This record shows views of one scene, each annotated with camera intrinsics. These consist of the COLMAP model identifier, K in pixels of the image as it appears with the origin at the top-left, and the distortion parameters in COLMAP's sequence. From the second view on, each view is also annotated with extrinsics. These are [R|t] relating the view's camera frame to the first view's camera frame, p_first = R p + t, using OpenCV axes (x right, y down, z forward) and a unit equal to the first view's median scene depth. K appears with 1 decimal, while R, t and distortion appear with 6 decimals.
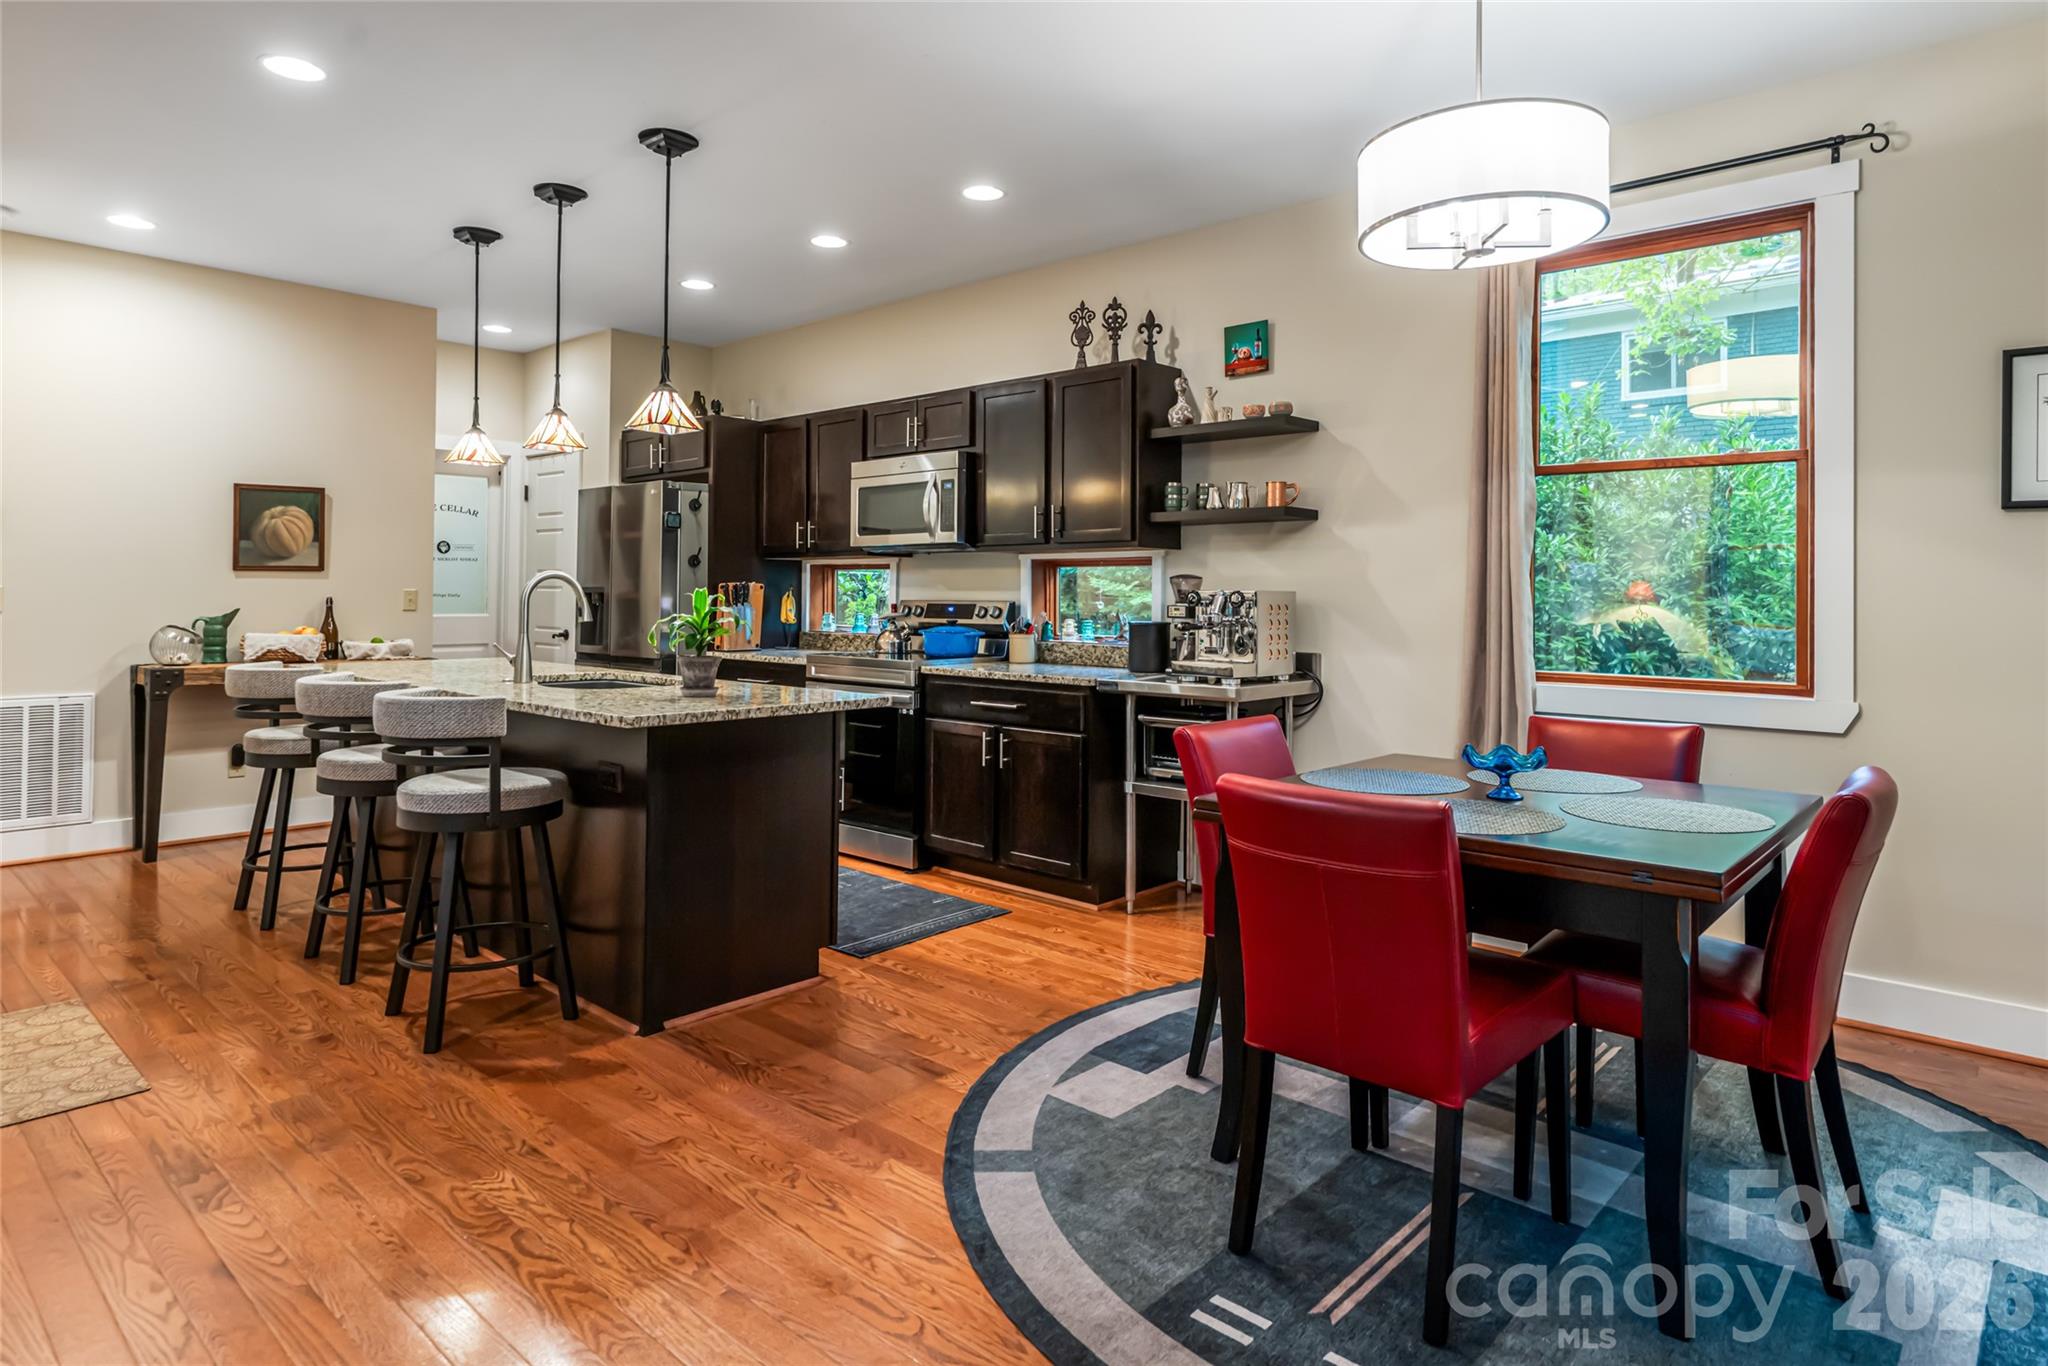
lens RADIAL K [[1155.0, 0, 1018.7], [0, 1155.0, 582.8], [0, 0, 1]] dist [0.000178, 0.000610]
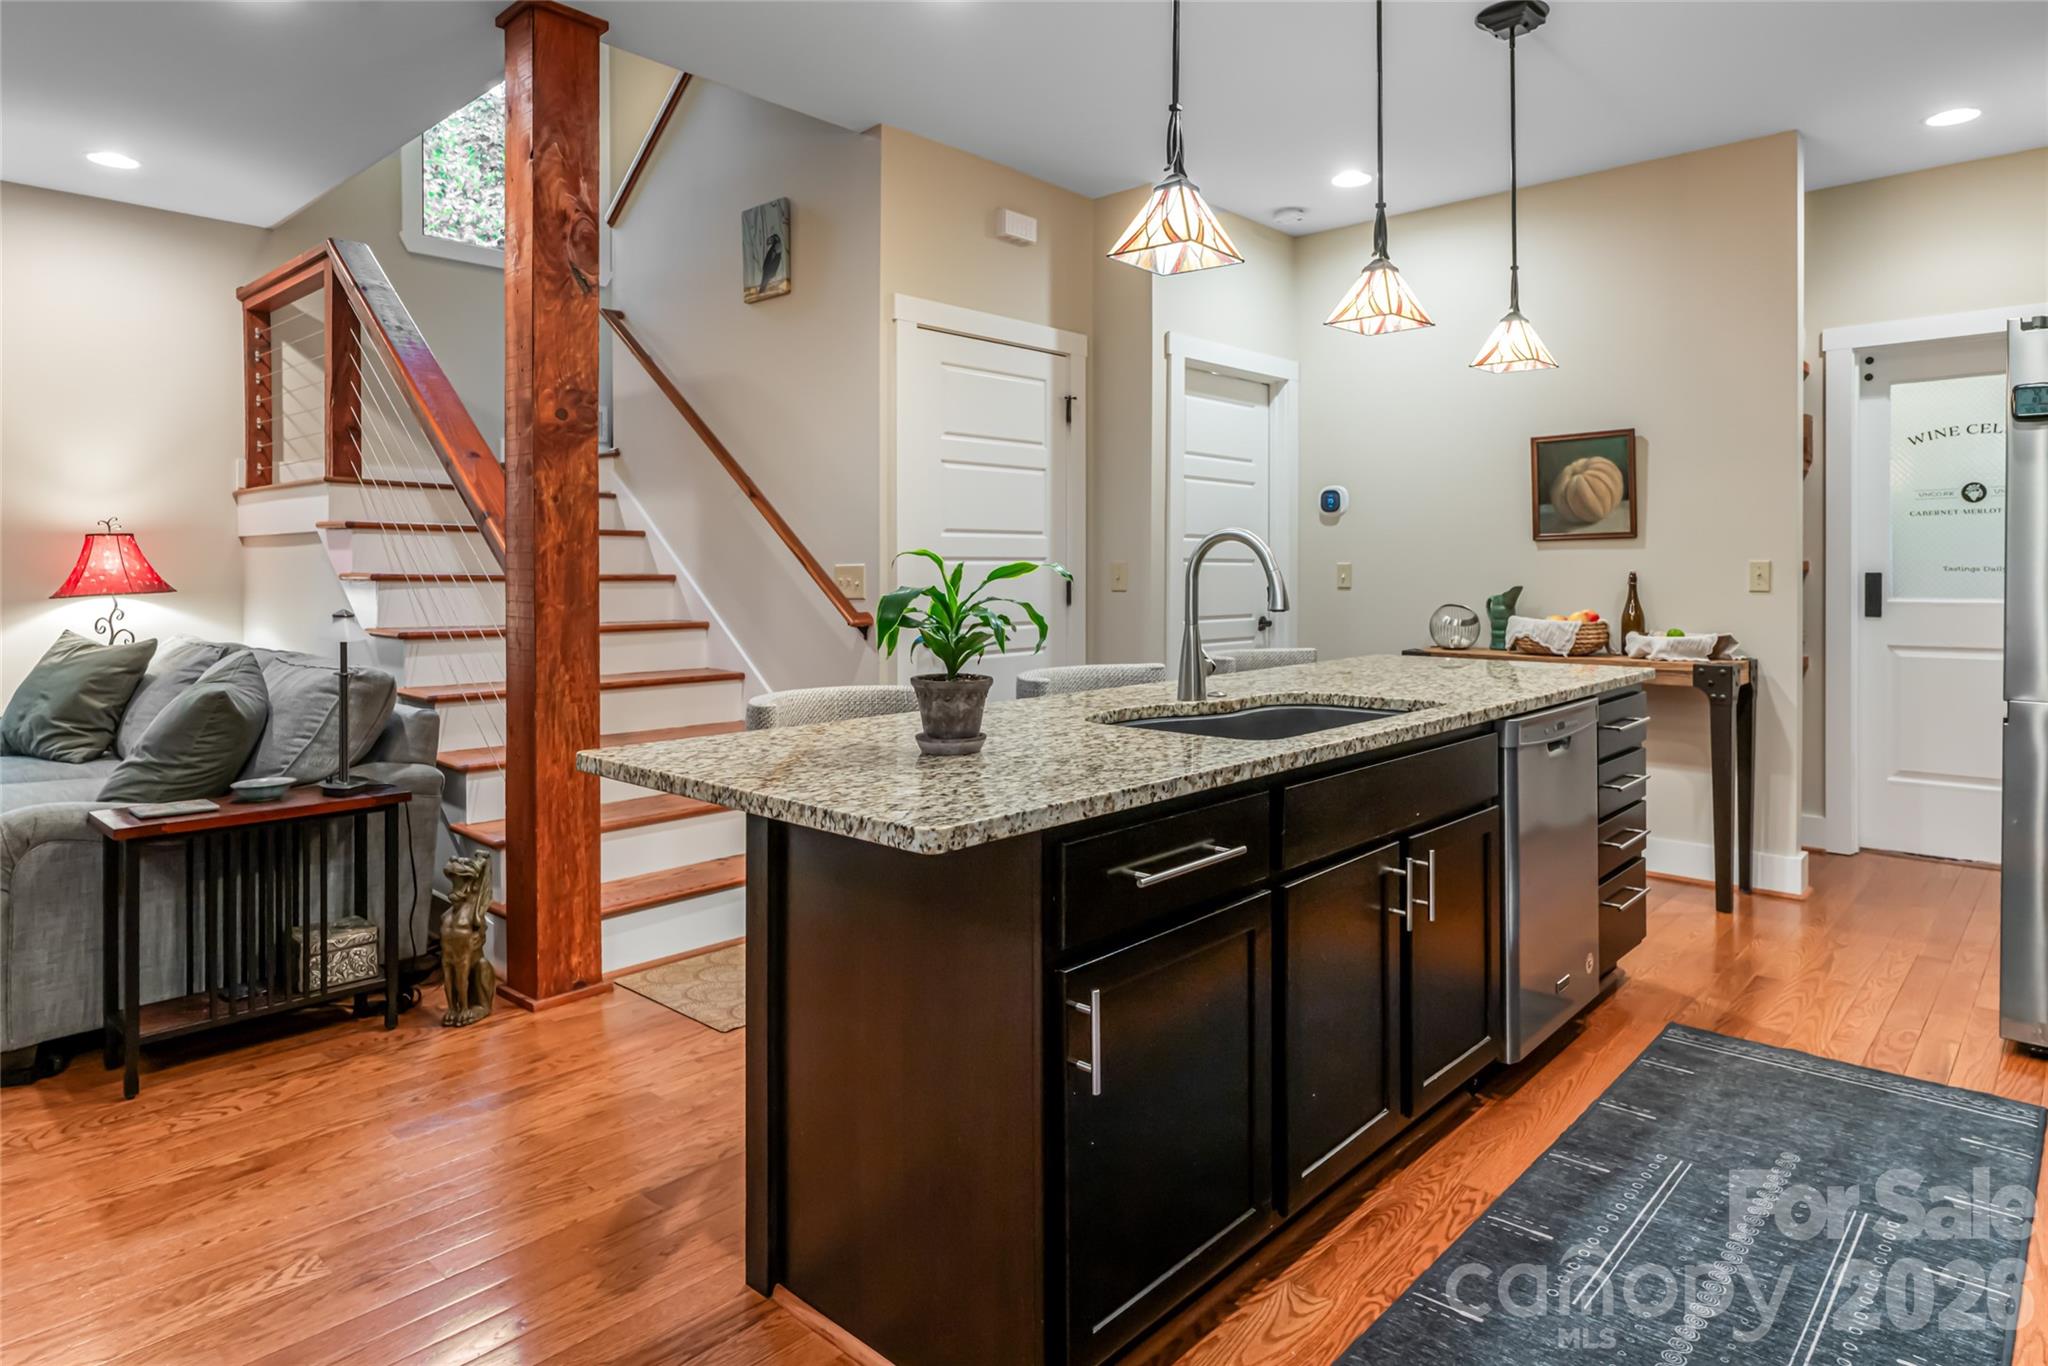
lens RADIAL K [[1168.1, 0, 1059.0], [0, 1168.1, 567.6], [0, 0, 1]] dist [0.001942, 0.000457]
pose [[0.011755, -0.008582, -0.999894, 0.179233], [0.014636, 0.999858, -0.008409, 0.011422], [0.999824, -0.014536, 0.011879, 0.689442]]
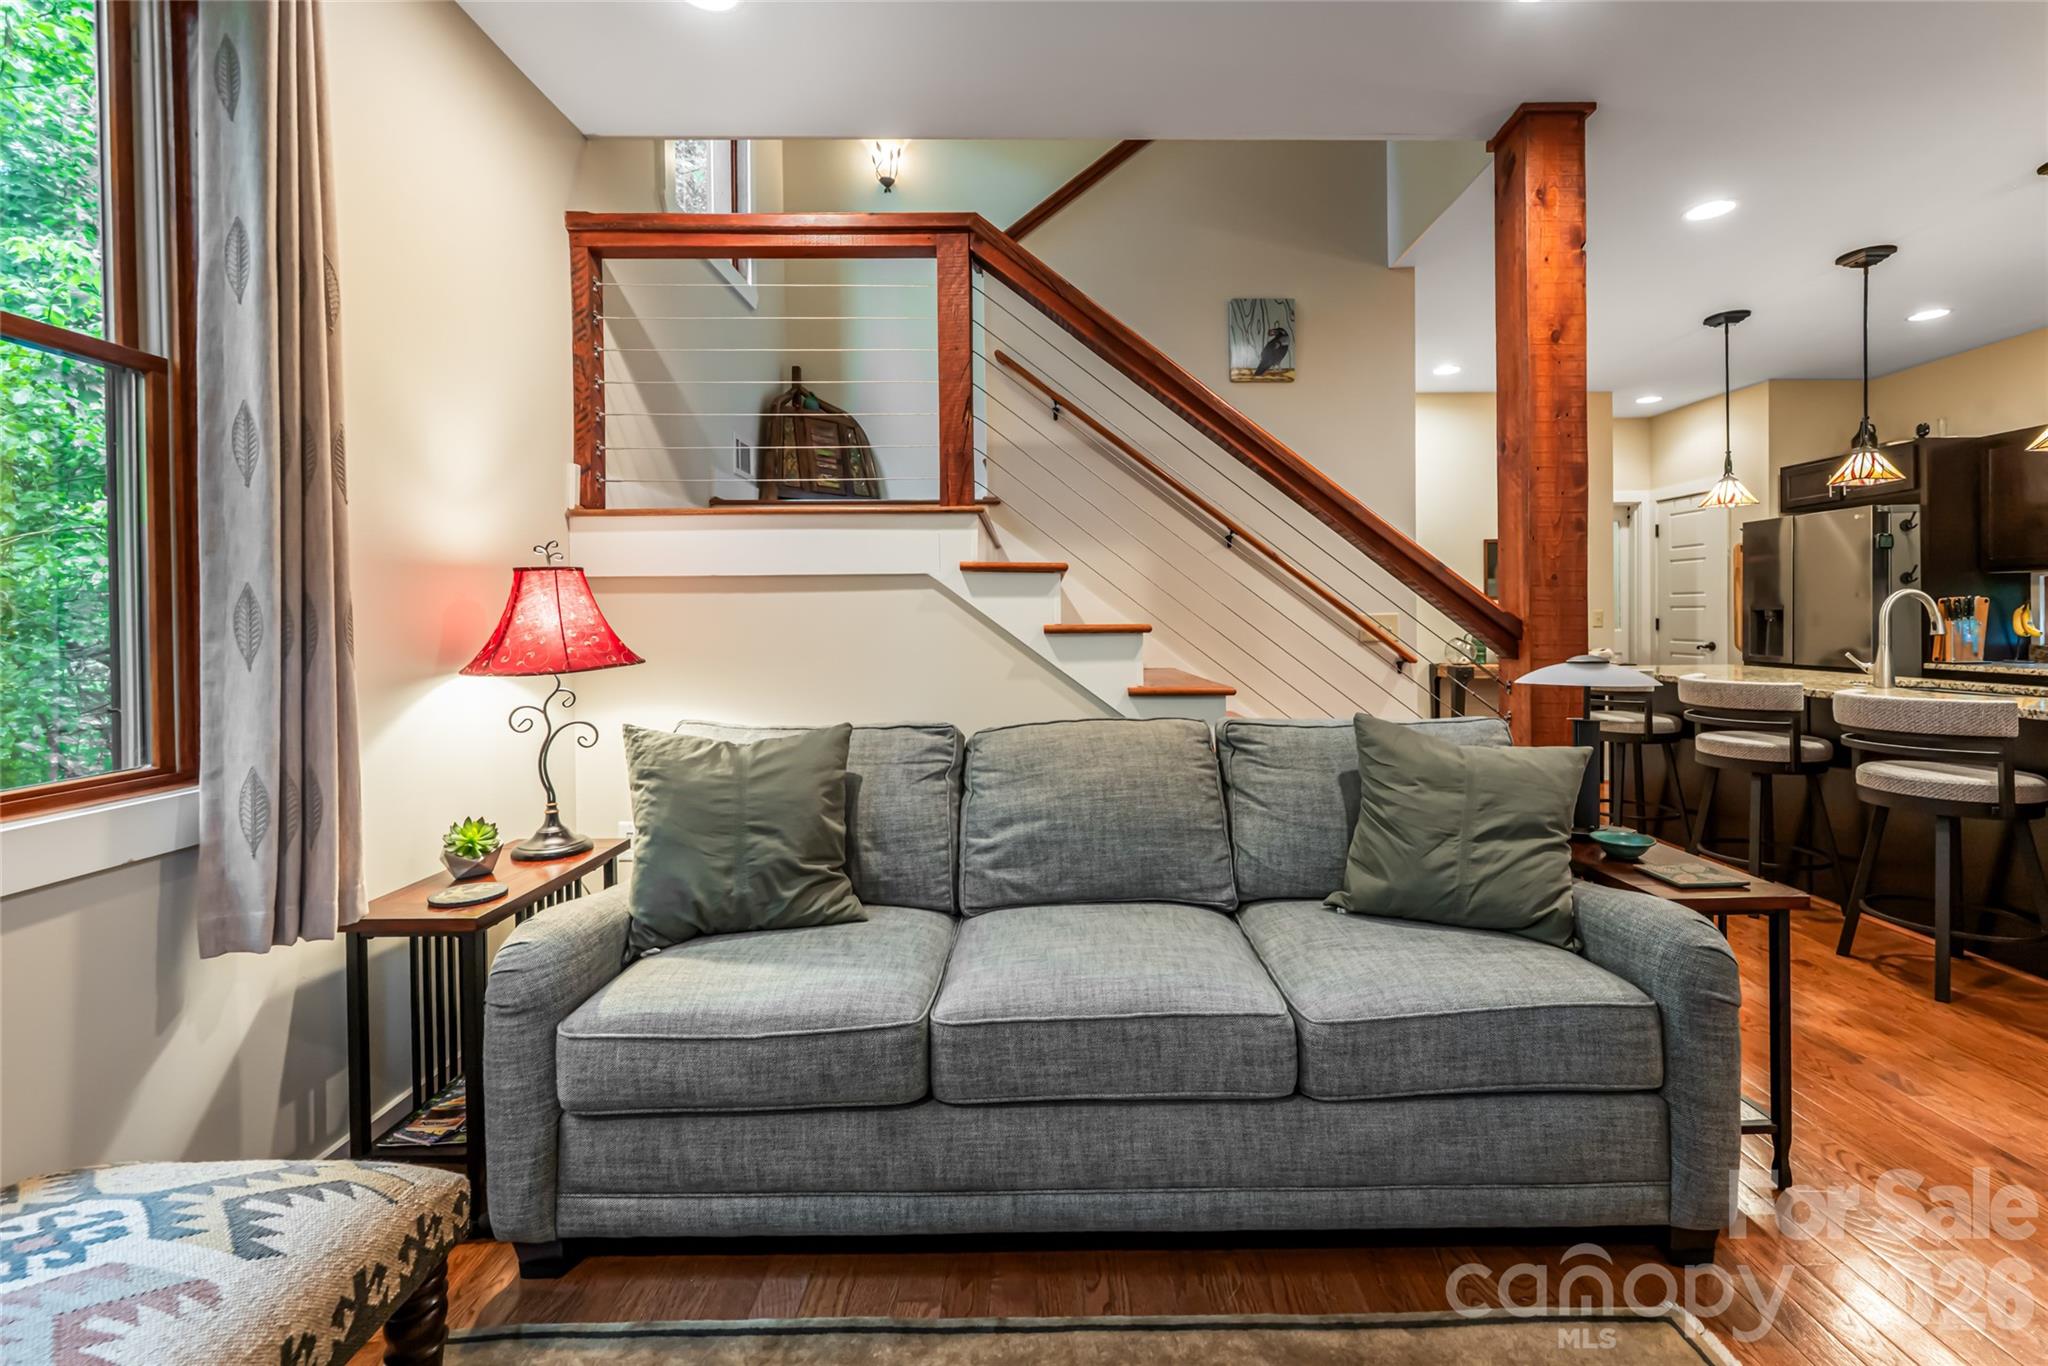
lens RADIAL K [[867.8, 0, 1054.1], [0, 867.8, 626.4], [0, 0, 1]] dist [0.000352, 0.000149]
pose [[0.681415, -0.008790, -0.731845, -0.270225], [0.025278, 0.999614, 0.011530, -0.004025], [0.731461, -0.026356, 0.681374, -0.142662]]
